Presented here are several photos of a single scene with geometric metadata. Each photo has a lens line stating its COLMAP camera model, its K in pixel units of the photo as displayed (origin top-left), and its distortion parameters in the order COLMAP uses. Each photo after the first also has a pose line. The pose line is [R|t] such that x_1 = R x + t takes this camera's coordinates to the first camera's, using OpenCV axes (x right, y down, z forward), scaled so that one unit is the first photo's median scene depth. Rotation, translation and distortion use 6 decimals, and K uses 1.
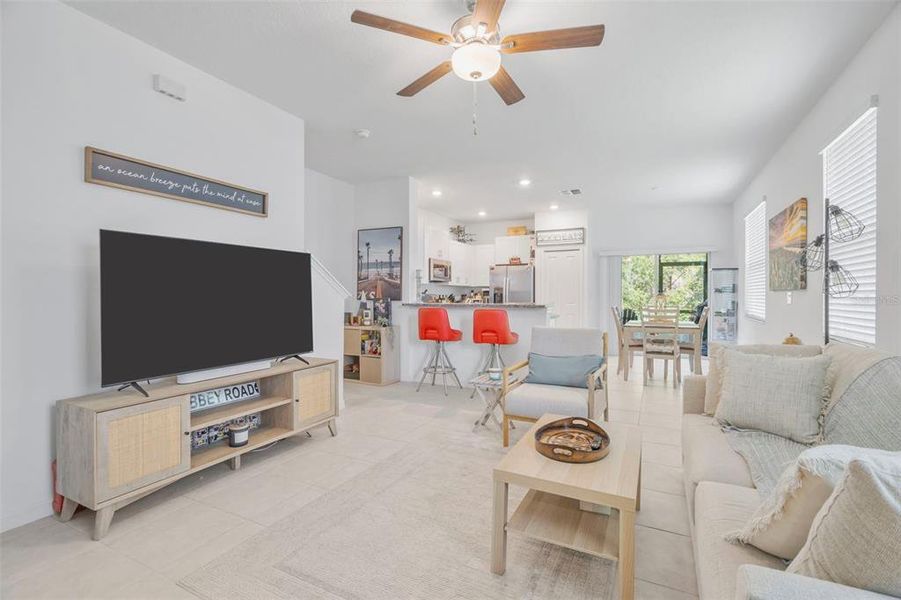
lens RADIAL K [[409.6, 0, 454.5], [0, 409.6, 294.9], [0, 0, 1]] dist [-0.001805, 0.000778]
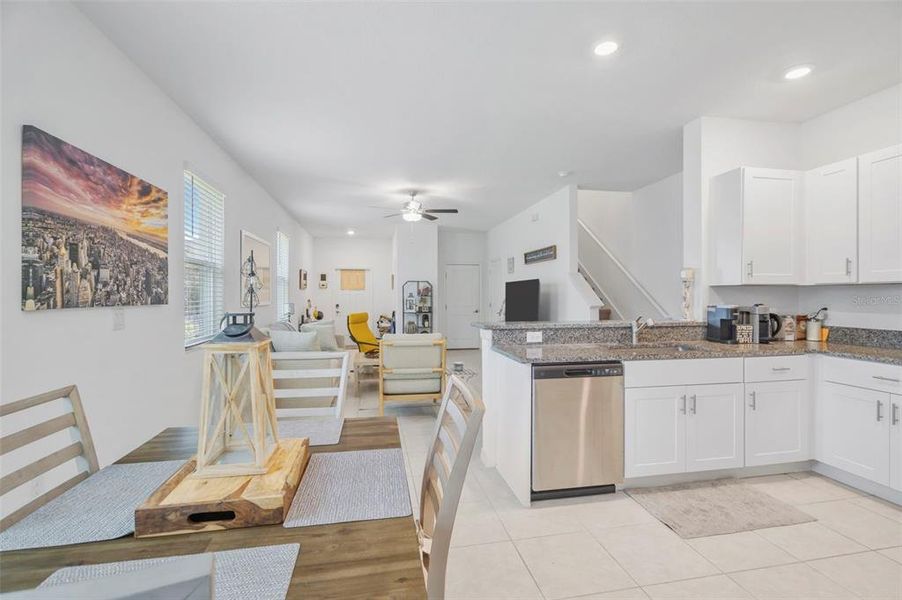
lens RADIAL K [[410.0, 0, 455.0], [0, 410.0, 294.9], [0, 0, 1]] dist [-0.001805, 0.000778]
pose [[-0.790000, -0.001243, -0.613106, 0.469434], [0.000165, 0.999997, -0.002239, -0.015856], [0.613107, -0.001870, -0.789998, 1.050743]]
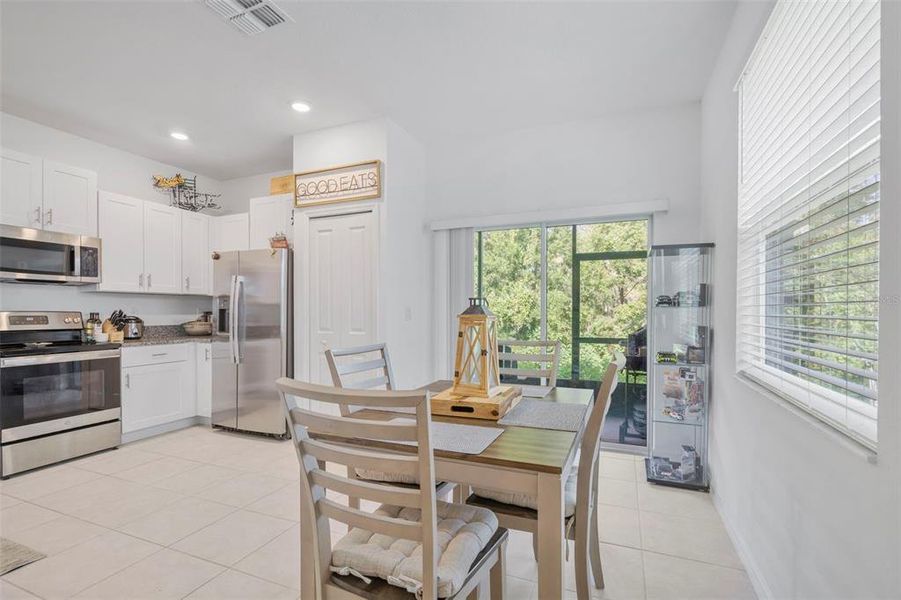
lens RADIAL K [[414.0, 0, 452.4], [0, 414.0, 314.7], [0, 0, 1]] dist [0.003893, 0.000480]
pose [[0.998044, -0.003088, 0.062436, 0.401985], [0.002570, 0.999962, 0.008377, -0.000454], [-0.062460, -0.008200, 0.998014, 0.595637]]
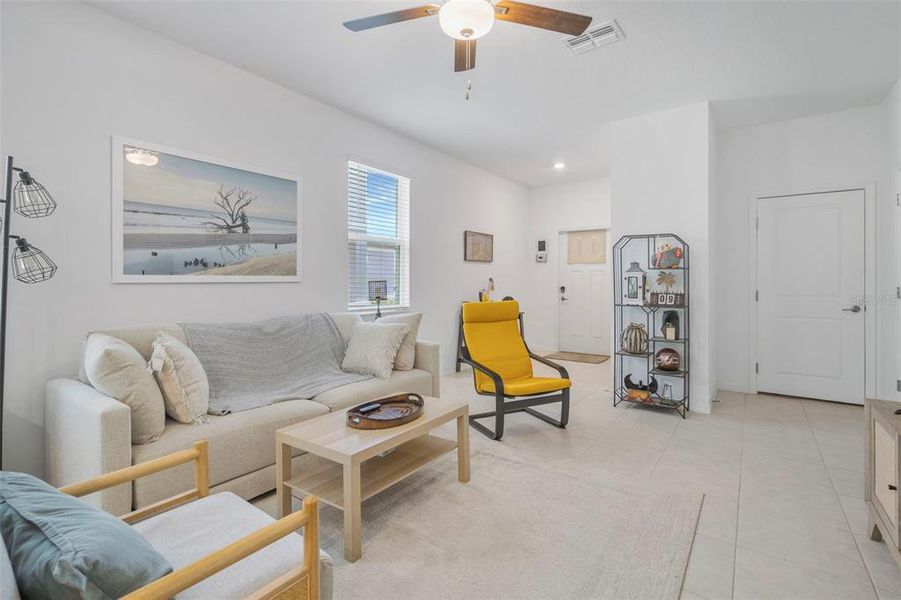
lens RADIAL K [[418.8, 0, 454.9], [0, 418.8, 279.8], [0, 0, 1]] dist [-0.001306, 0.000033]
pose [[-0.987680, -0.000893, 0.156485, -0.022966], [-0.000970, 0.999999, -0.000420, 0.000119], [-0.156485, -0.000567, -0.987680, 0.606355]]
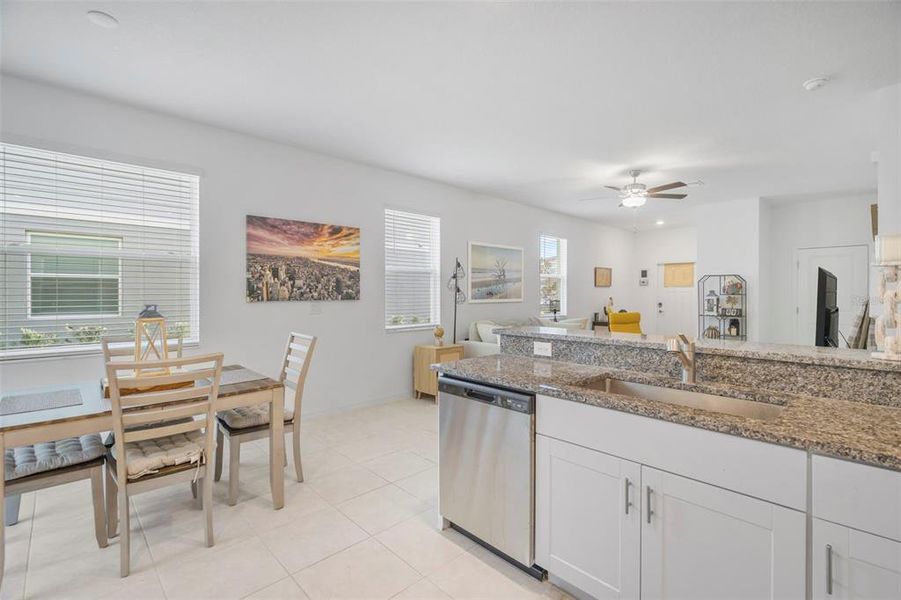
lens RADIAL K [[409.6, 0, 454.5], [0, 409.6, 294.9], [0, 0, 1]] dist [-0.001805, 0.000778]
pose [[-0.942637, -0.002843, 0.333807, 0.072331], [-0.000712, 0.999979, 0.006508, -0.019700], [-0.333818, 0.005897, -0.942619, 1.108719]]
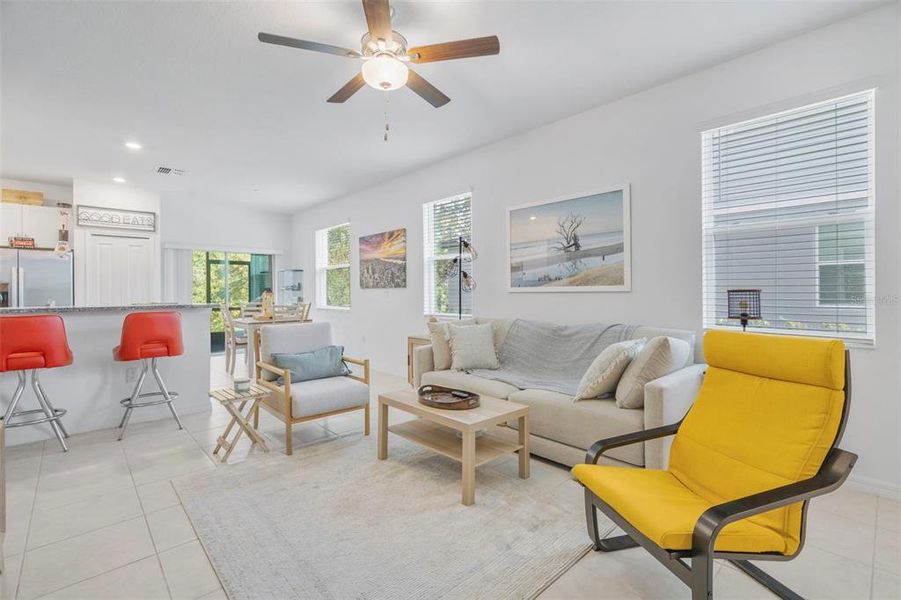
lens RADIAL K [[409.6, 0, 454.5], [0, 409.6, 294.9], [0, 0, 1]] dist [-0.001805, 0.000778]
pose [[0.344641, -0.011257, 0.938667, -0.284848], [0.007694, 0.999928, 0.009167, 0.000766], [-0.938703, 0.004063, 0.344703, 0.150881]]
